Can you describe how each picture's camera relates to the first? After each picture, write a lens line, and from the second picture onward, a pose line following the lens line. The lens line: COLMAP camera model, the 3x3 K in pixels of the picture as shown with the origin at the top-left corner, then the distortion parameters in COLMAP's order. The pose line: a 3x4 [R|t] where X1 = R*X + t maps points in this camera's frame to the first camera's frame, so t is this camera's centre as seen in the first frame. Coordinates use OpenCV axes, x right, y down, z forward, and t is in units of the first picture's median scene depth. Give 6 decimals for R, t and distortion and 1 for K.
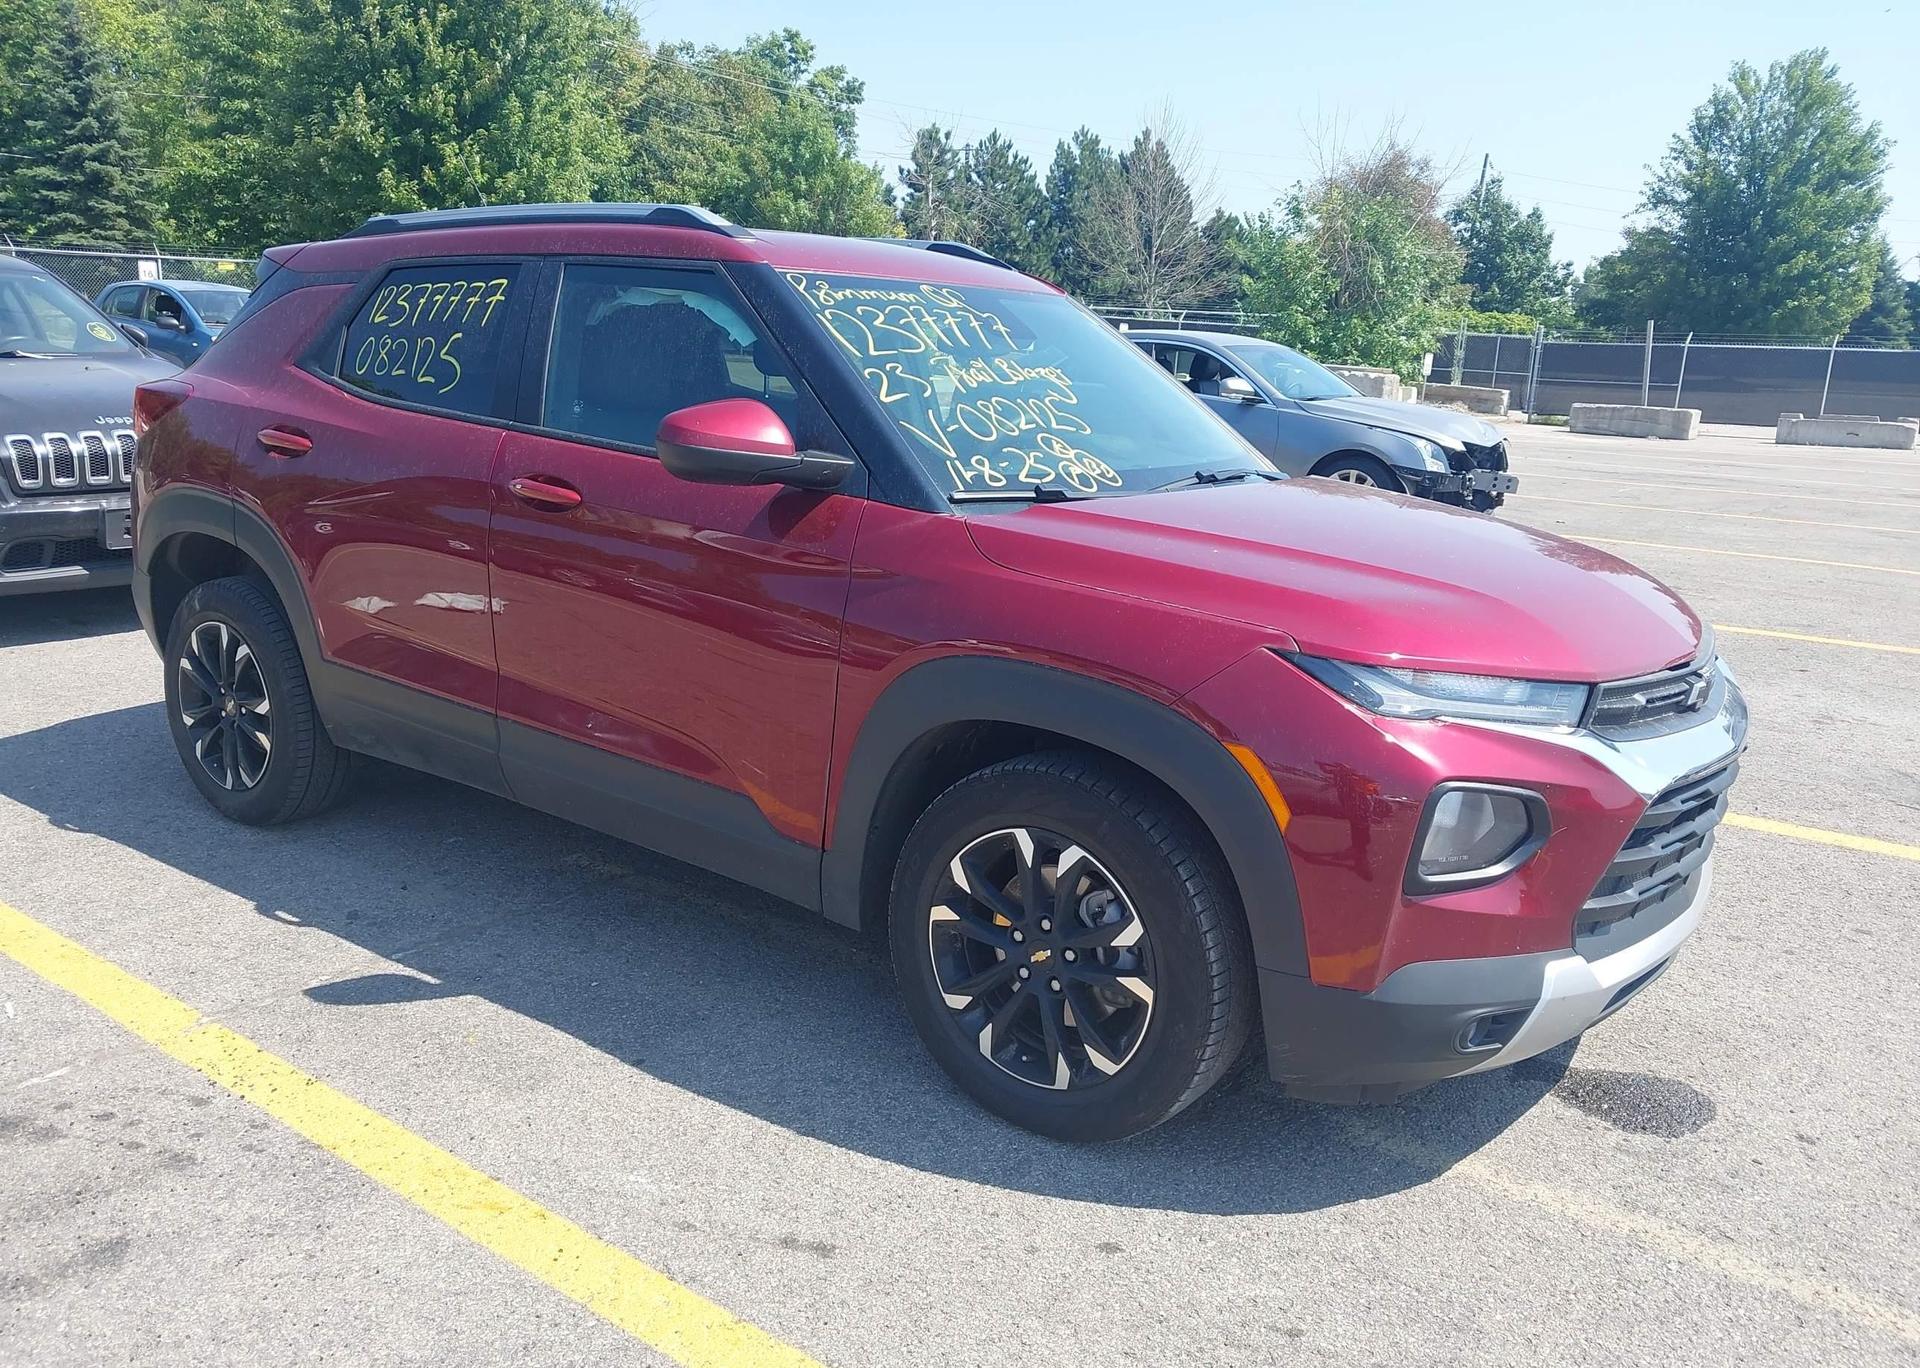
lens RADIAL K [[1527.2, 0, 965.2], [0, 1527.2, 686.5], [0, 0, 1]] dist [-0.008689, 0.005908]
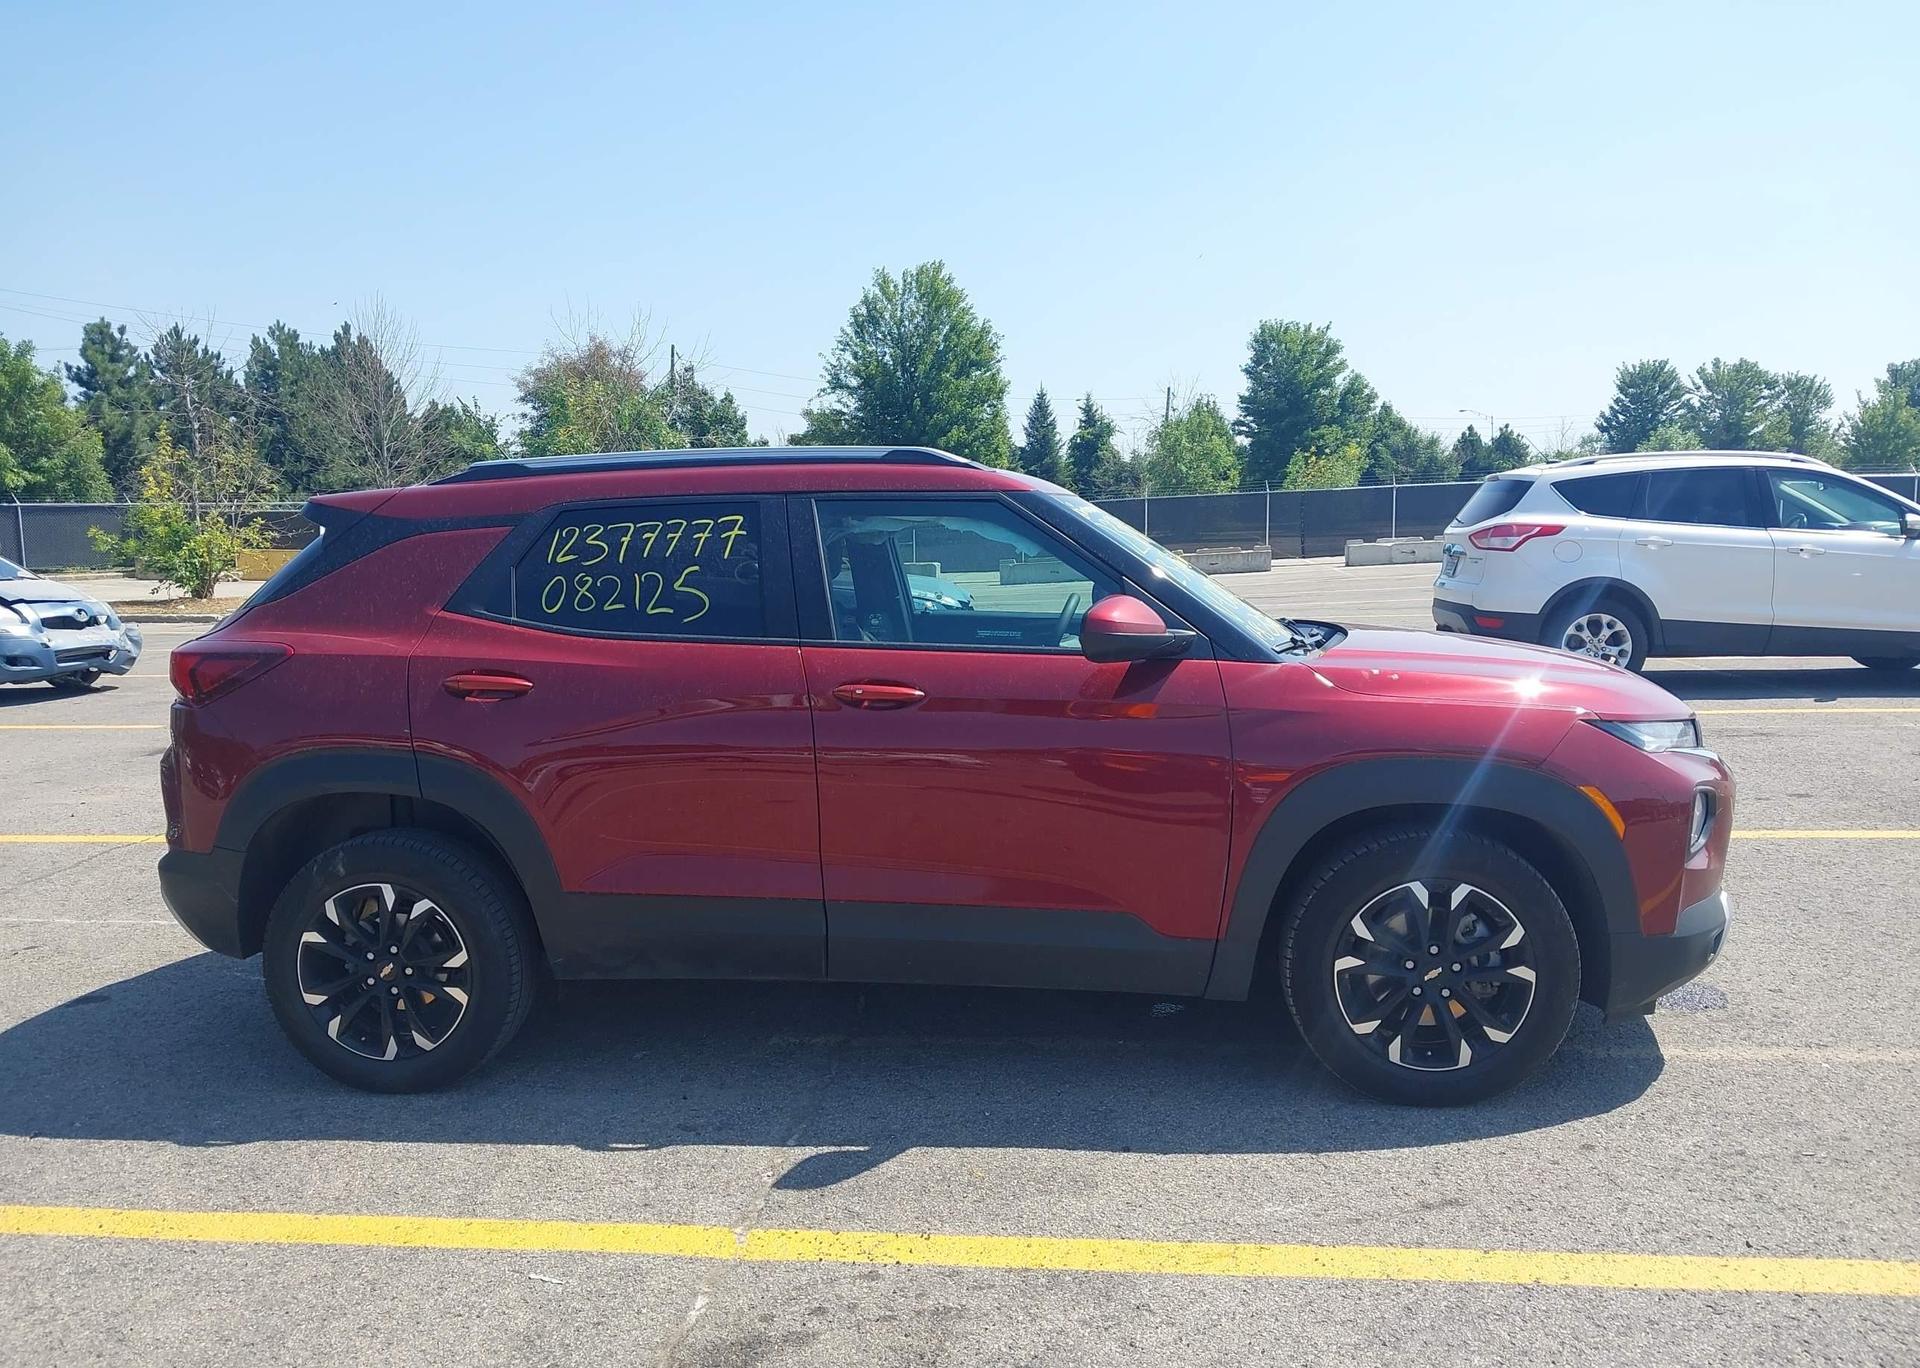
lens RADIAL K [[1505.9, 0, 952.8], [0, 1505.9, 687.5], [0, 0, 1]] dist [0.103081, -0.220051]
pose [[0.866025, -0.115551, 0.486466, -0.071550], [0.169657, 0.983119, -0.068508, -0.004110], [-0.470338, 0.141862, 0.871010, -0.001788]]
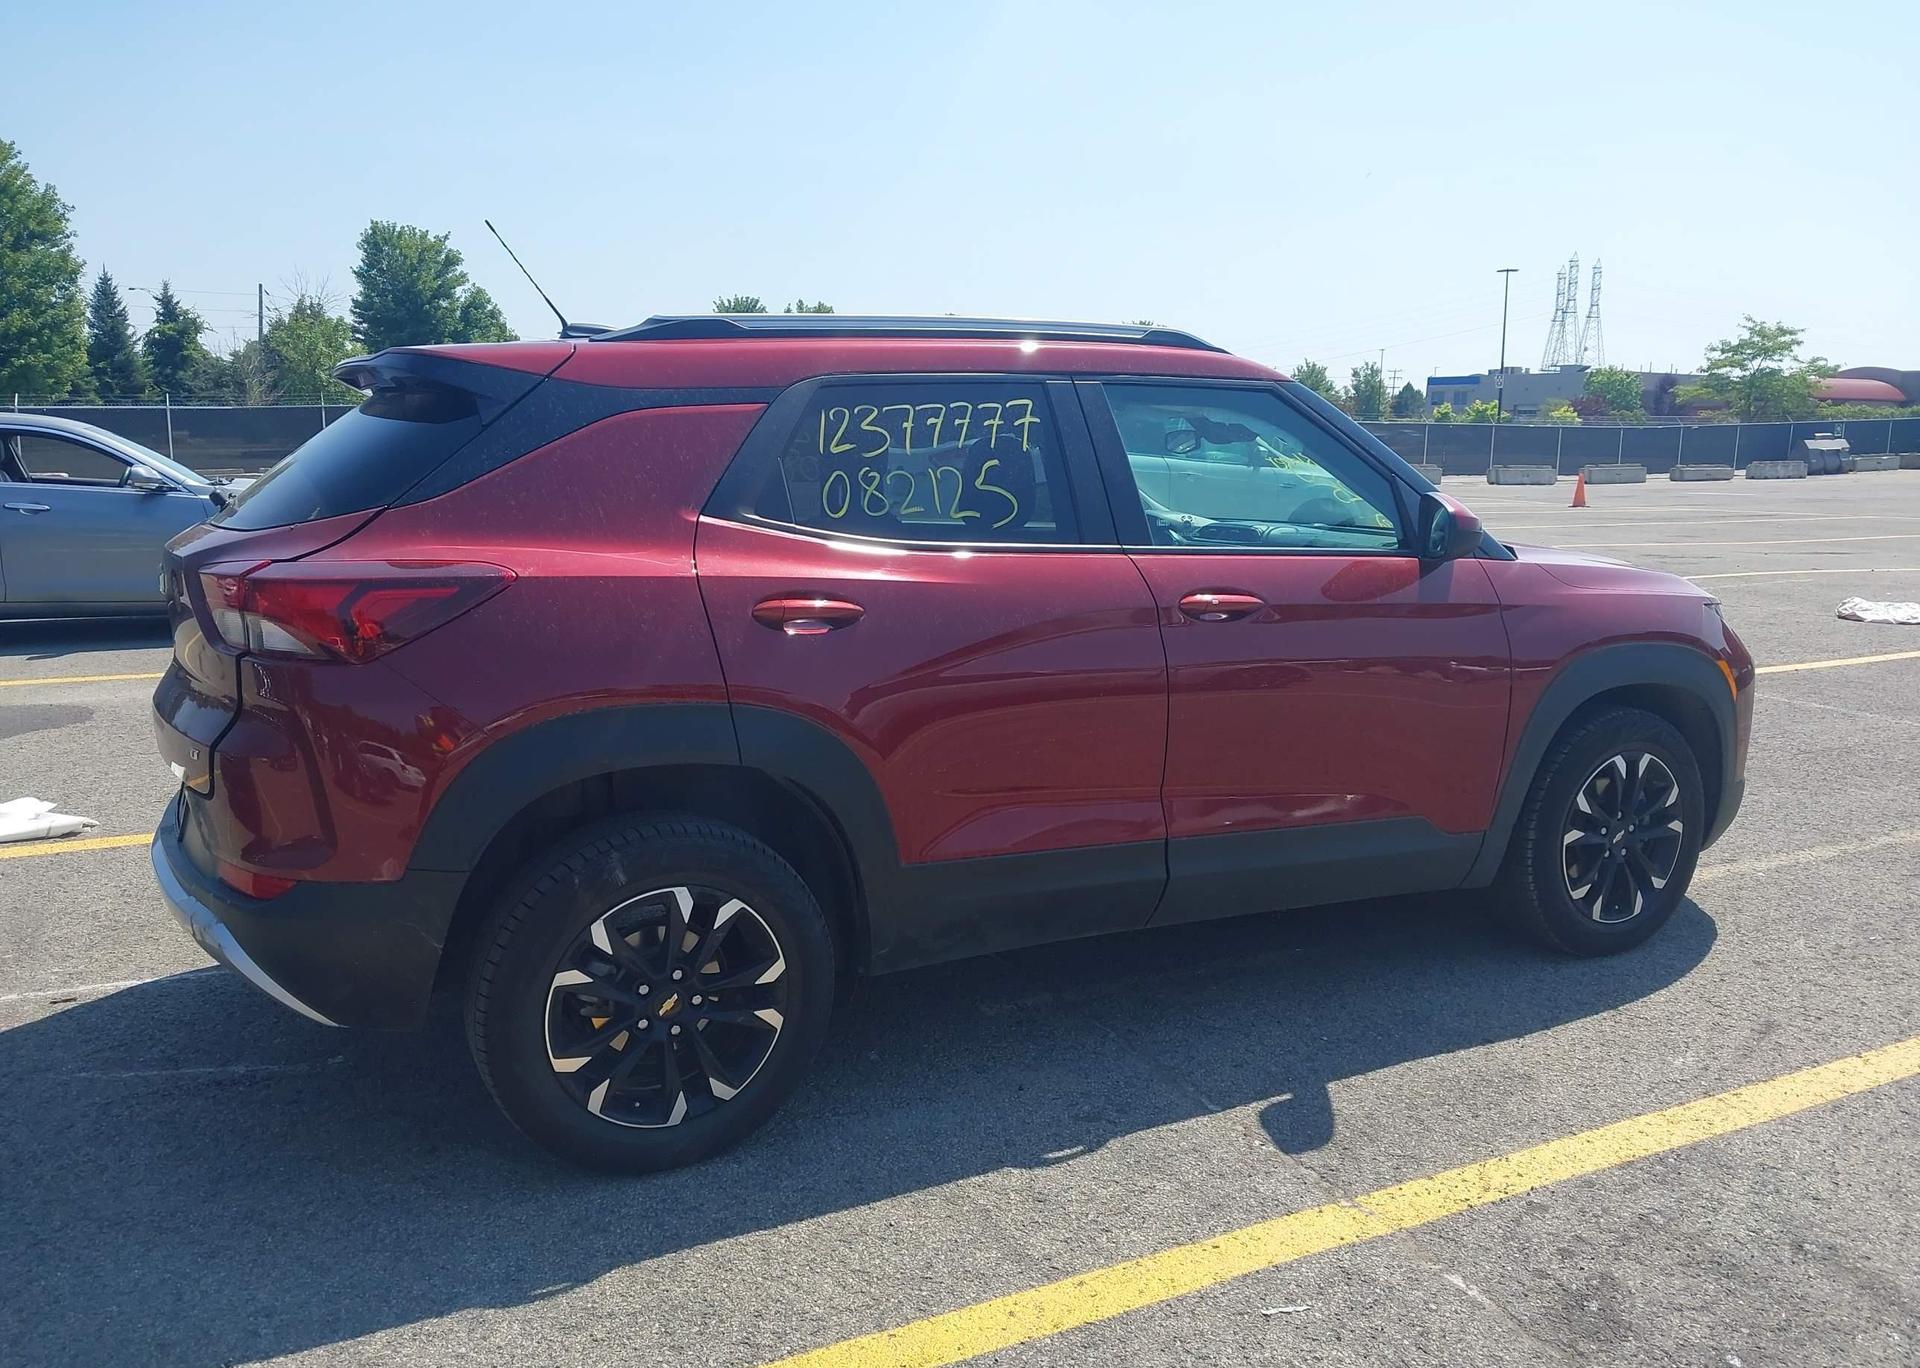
lens RADIAL K [[1509.5, 0, 971.0], [0, 1509.5, 673.7], [0, 0, 1]] dist [0.089341, -0.136505]
pose [[0.441134, -0.177669, 0.879679, -0.116589], [0.214693, 0.972638, 0.088782, -0.019306], [-0.871383, 0.149696, 0.467208, 0.061549]]
